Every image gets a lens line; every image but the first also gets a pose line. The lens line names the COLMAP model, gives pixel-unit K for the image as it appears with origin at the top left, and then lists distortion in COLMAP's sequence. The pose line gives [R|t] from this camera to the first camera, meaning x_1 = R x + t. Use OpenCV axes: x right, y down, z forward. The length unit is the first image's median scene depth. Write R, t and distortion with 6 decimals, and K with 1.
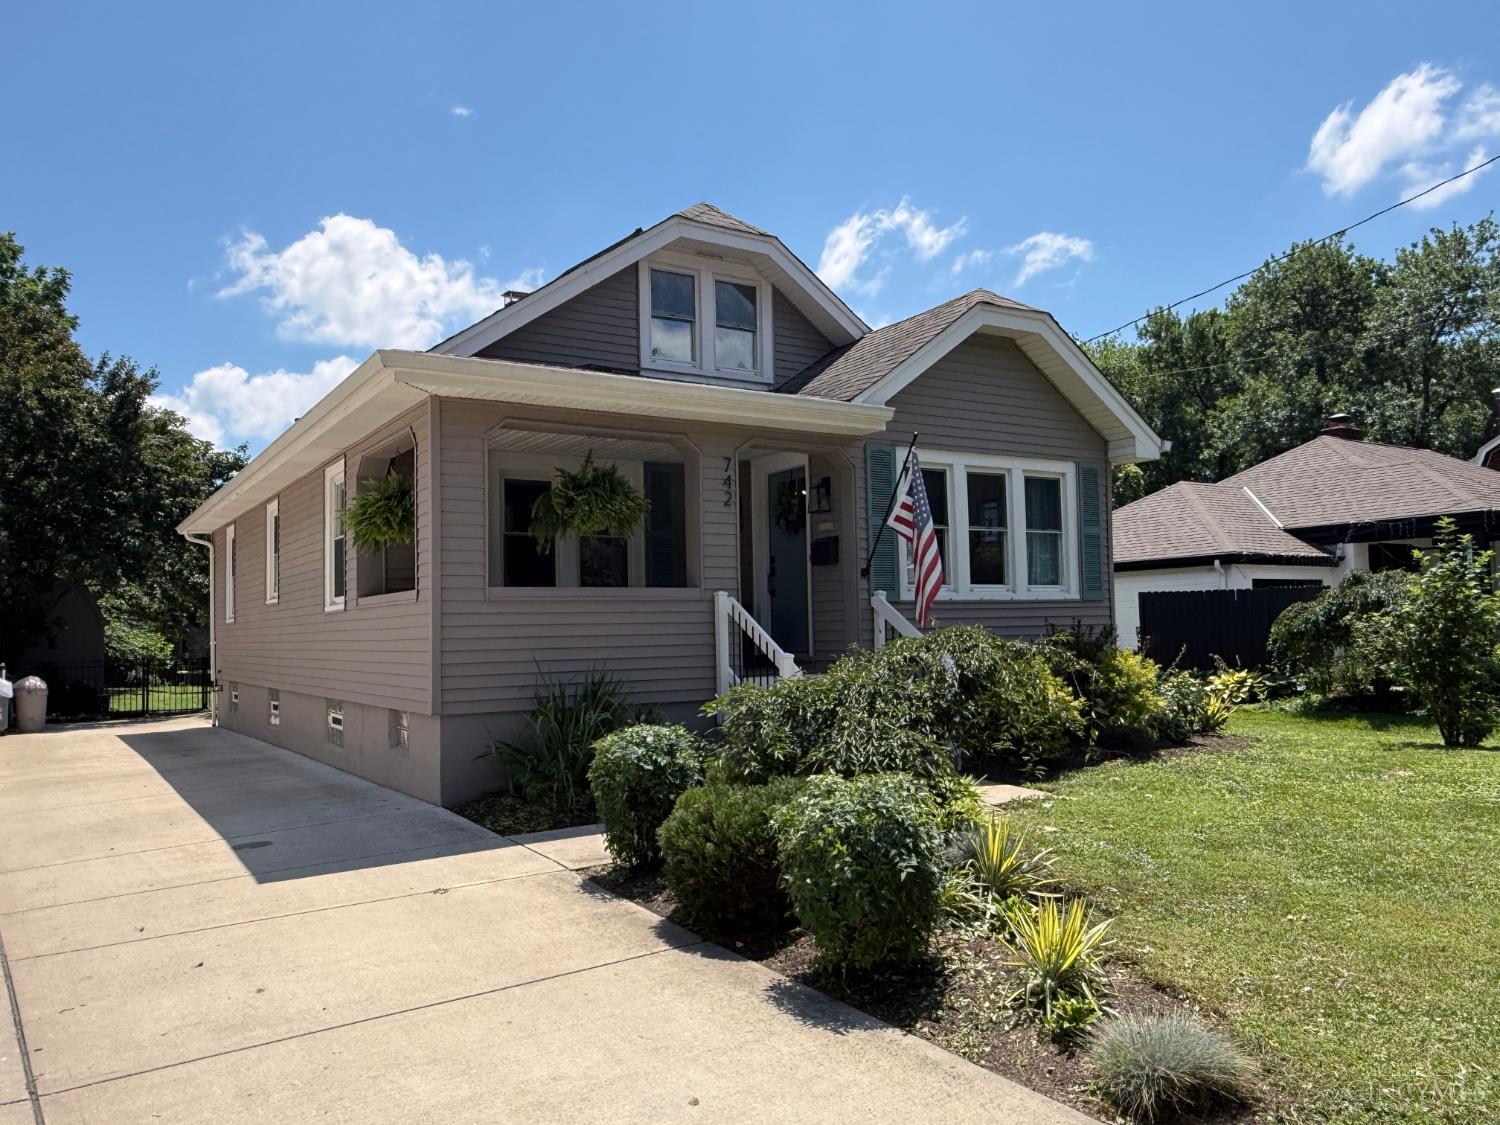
lens RADIAL K [[1059.7, 0, 748.2], [0, 1059.7, 562.5], [0, 0, 1]] dist [-0.005393, -0.000981]
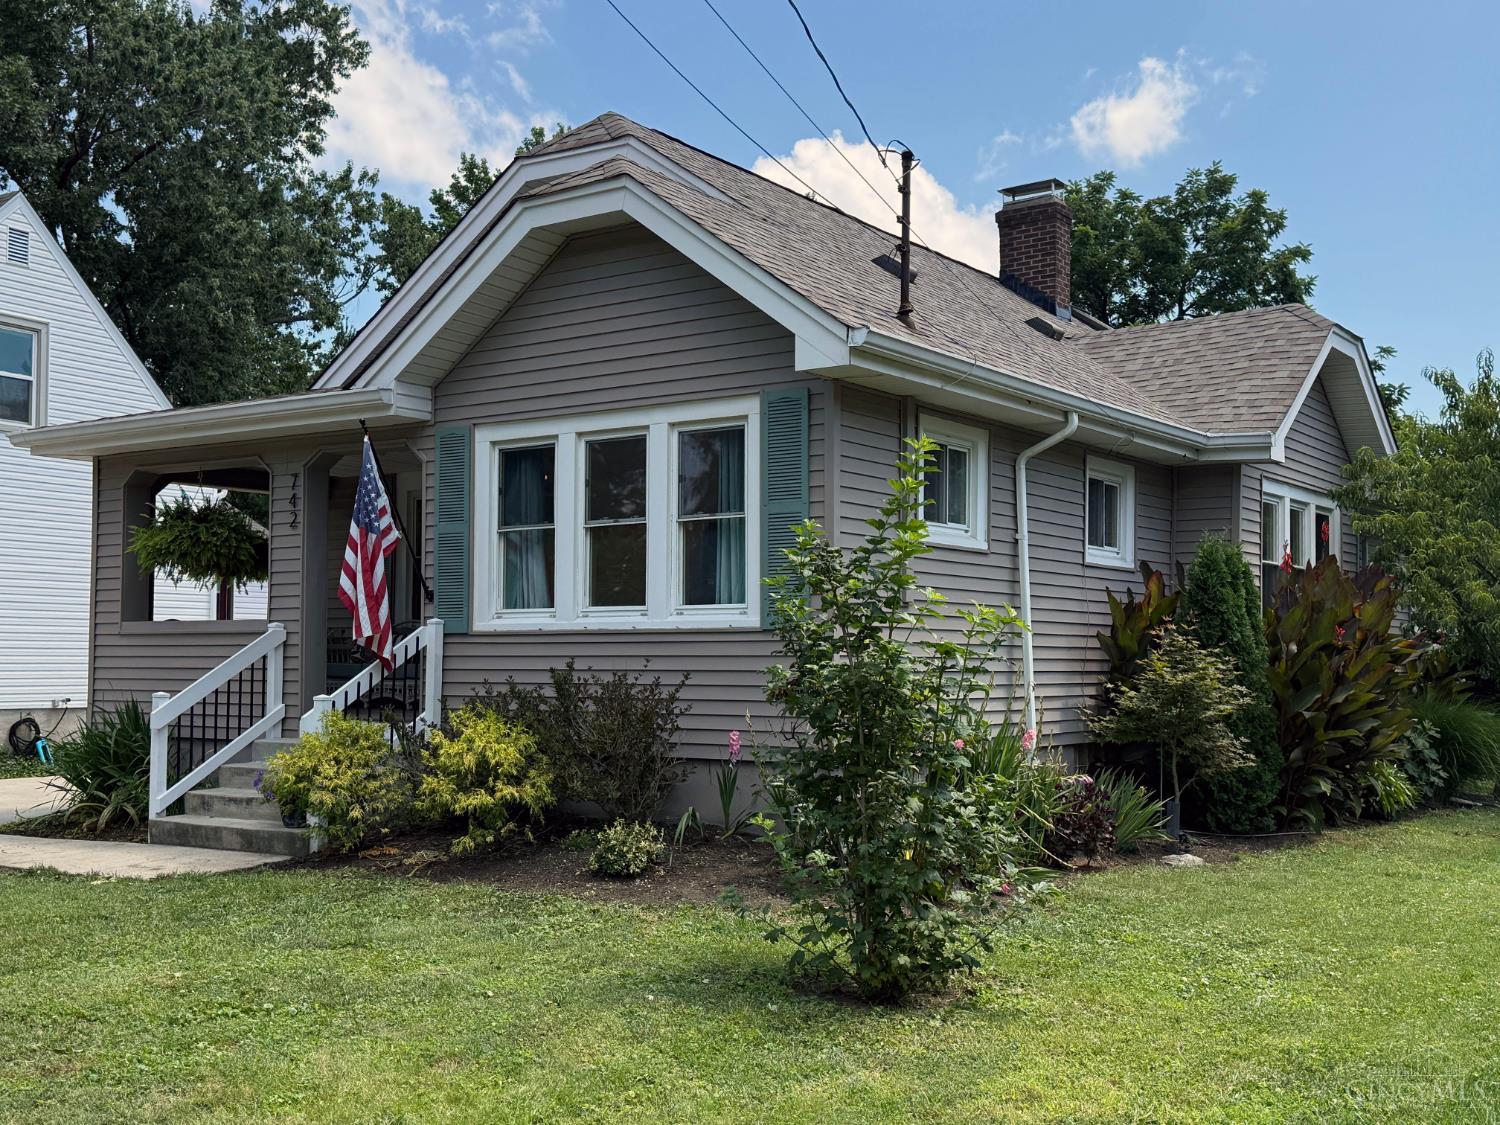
lens RADIAL K [[1704.8, 0, 749.4], [0, 1704.8, 565.5], [0, 0, 1]] dist [0.017660, 0.000000]
pose [[0.380429, -0.035957, -0.924111, 1.235028], [0.036243, 0.999056, -0.023953, 0.023942], [0.924100, -0.024380, 0.381373, 0.671005]]
